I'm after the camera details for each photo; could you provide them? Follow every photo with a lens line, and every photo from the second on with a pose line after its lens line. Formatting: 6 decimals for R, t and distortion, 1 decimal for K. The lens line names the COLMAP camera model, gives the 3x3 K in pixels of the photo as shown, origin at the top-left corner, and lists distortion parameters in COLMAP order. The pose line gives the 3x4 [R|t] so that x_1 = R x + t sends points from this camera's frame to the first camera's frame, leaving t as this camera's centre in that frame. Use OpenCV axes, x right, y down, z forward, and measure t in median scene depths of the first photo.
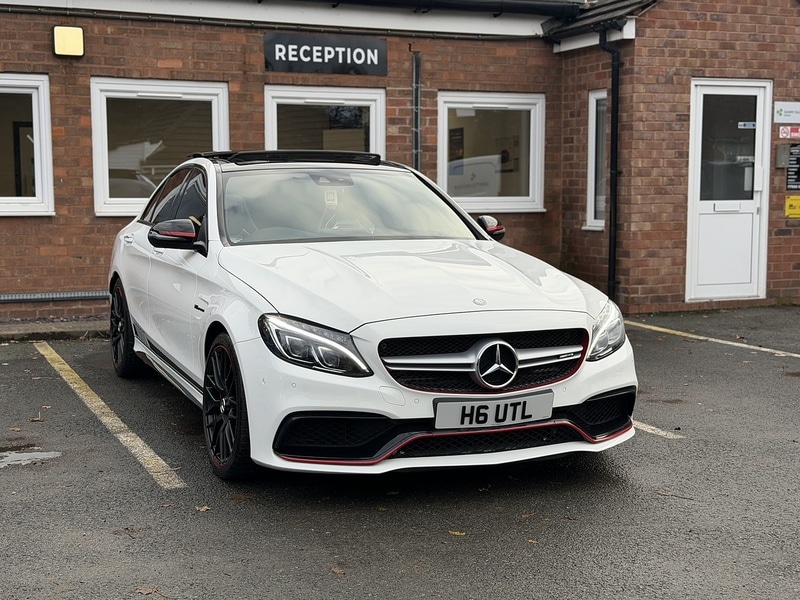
lens RADIAL K [[1175.2, 0, 398.0], [0, 1175.2, 304.9], [0, 0, 1]] dist [0.185153, -0.349173]
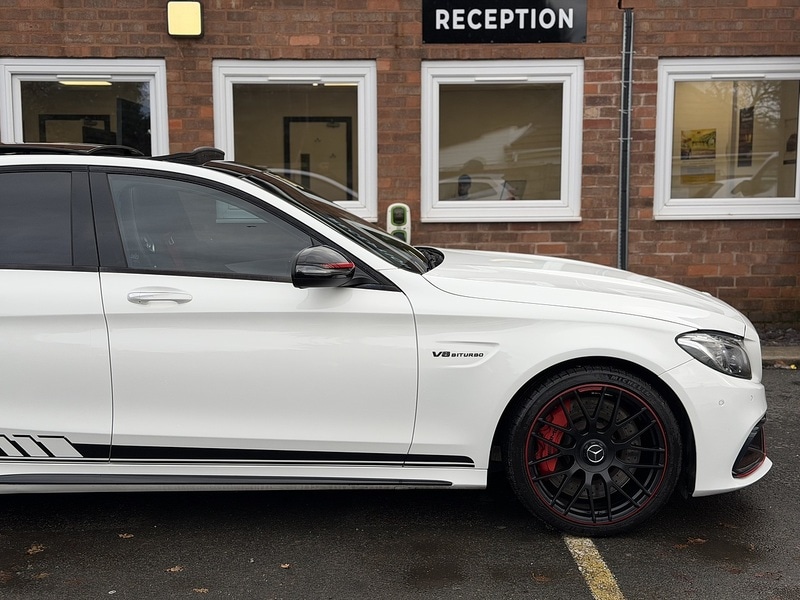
lens RADIAL K [[1104.4, 0, 403.0], [0, 1104.4, 300.1], [0, 0, 1]] dist [0.210535, -0.471376]
pose [[0.929768, 0.038336, -0.366144, 0.158919], [-0.033520, 0.999248, 0.019505, -0.037045], [0.366616, -0.005862, 0.930354, 0.285732]]
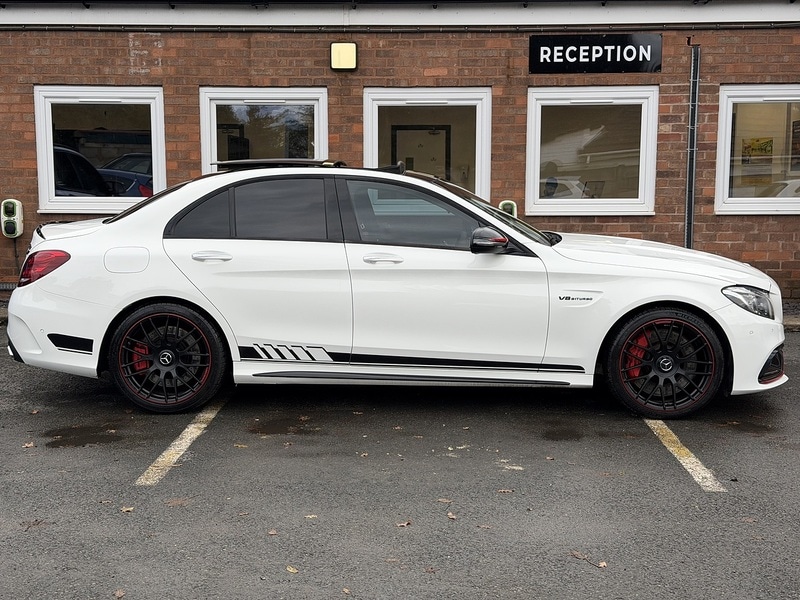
lens RADIAL K [[1104.4, 0, 403.0], [0, 1104.4, 300.1], [0, 0, 1]] dist [0.210535, -0.471376]
pose [[0.906636, 0.049797, -0.418965, 0.199190], [-0.043923, 0.998755, 0.023662, -0.021013], [0.419621, -0.003051, 0.907694, 0.084031]]
